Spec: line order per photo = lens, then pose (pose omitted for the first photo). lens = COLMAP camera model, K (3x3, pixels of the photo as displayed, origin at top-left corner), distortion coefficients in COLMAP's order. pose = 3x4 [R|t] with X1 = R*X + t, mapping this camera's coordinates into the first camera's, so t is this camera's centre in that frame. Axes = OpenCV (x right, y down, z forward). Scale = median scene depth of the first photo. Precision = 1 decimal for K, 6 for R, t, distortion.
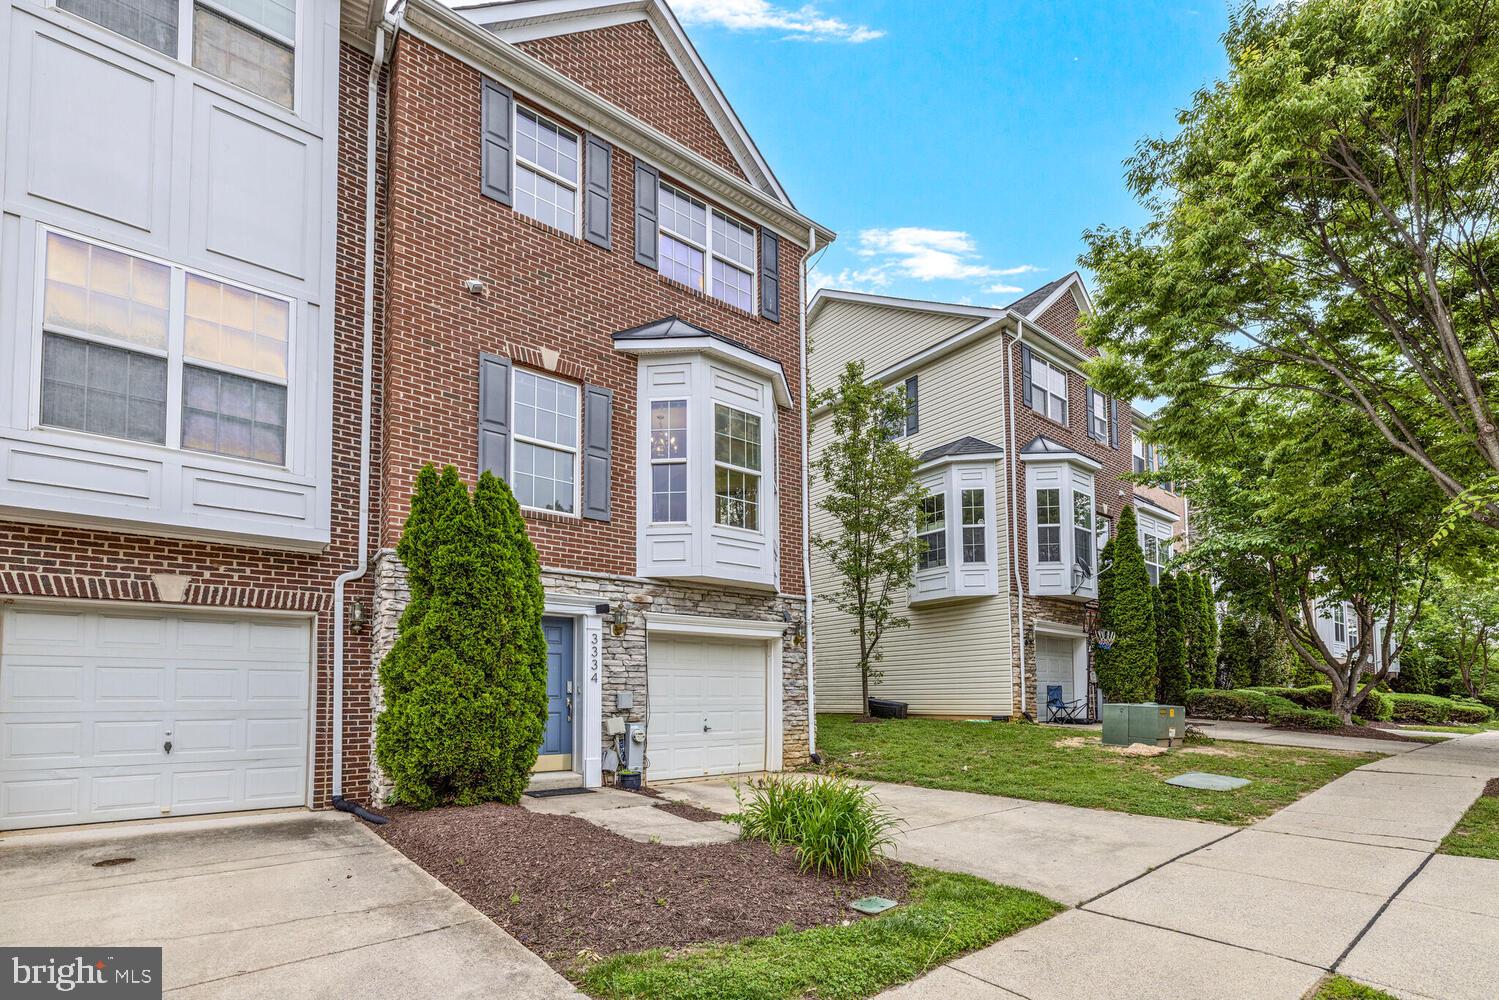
lens RADIAL K [[623.5, 0, 751.7], [0, 623.5, 498.0], [0, 0, 1]] dist [0.001814, 0.000067]
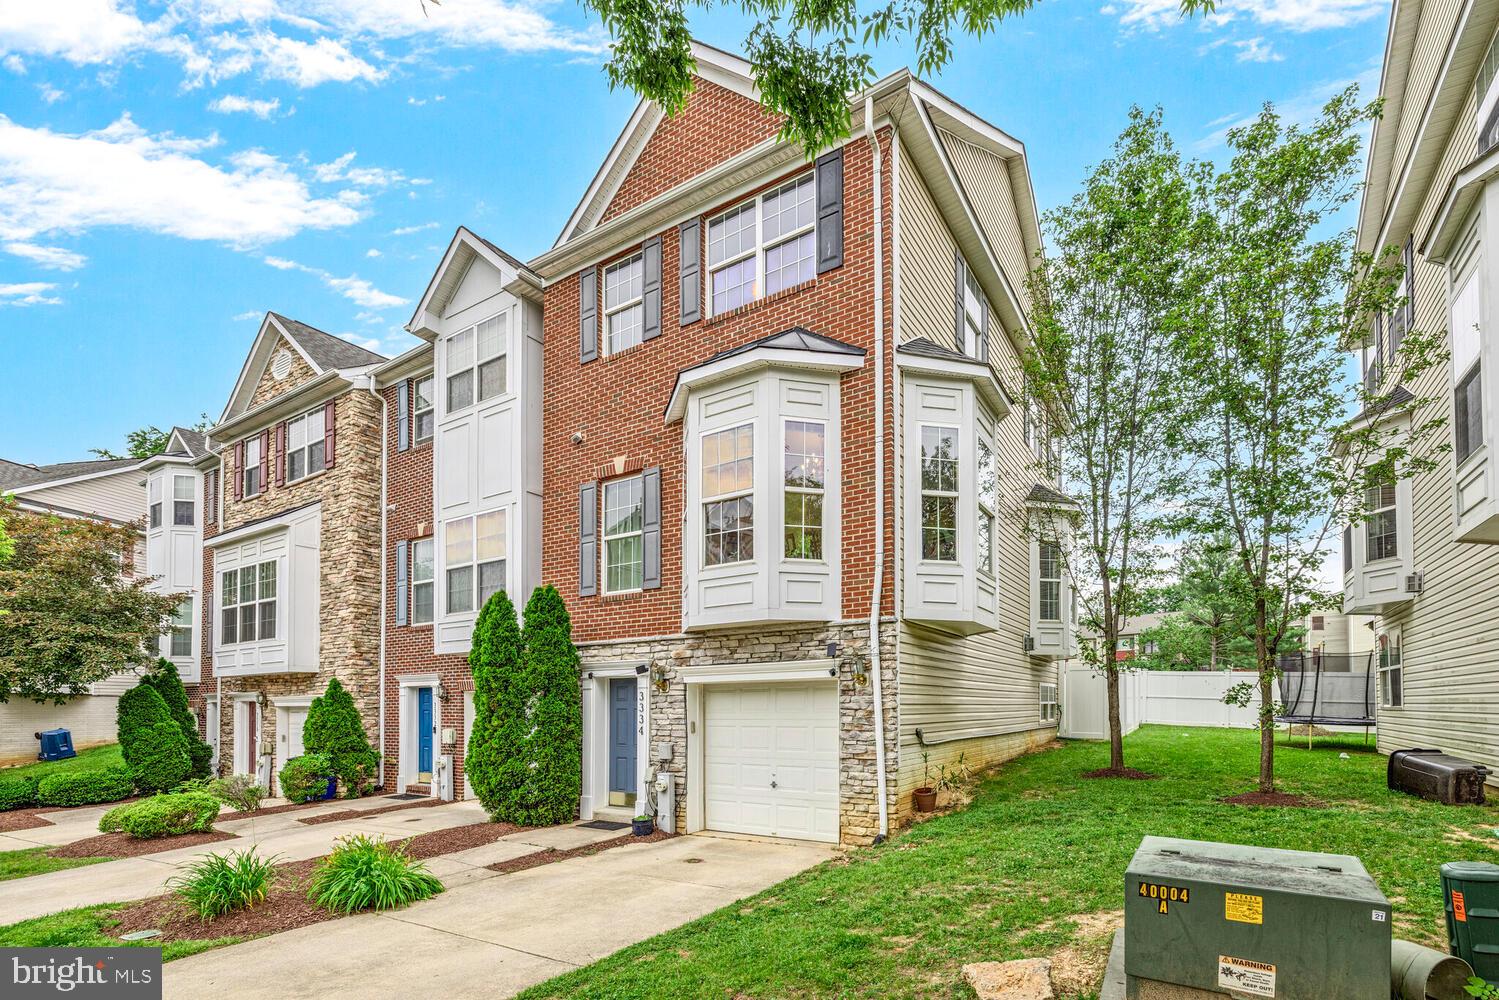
lens RADIAL K [[715.4, 0, 770.3], [0, 715.4, 502.2], [0, 0, 1]] dist [0.002253, 0.000029]
pose [[0.337727, -0.259113, -0.904876, 0.933753], [0.290057, 0.943226, -0.161837, 0.143421], [0.895437, -0.207809, 0.393711, 0.645500]]
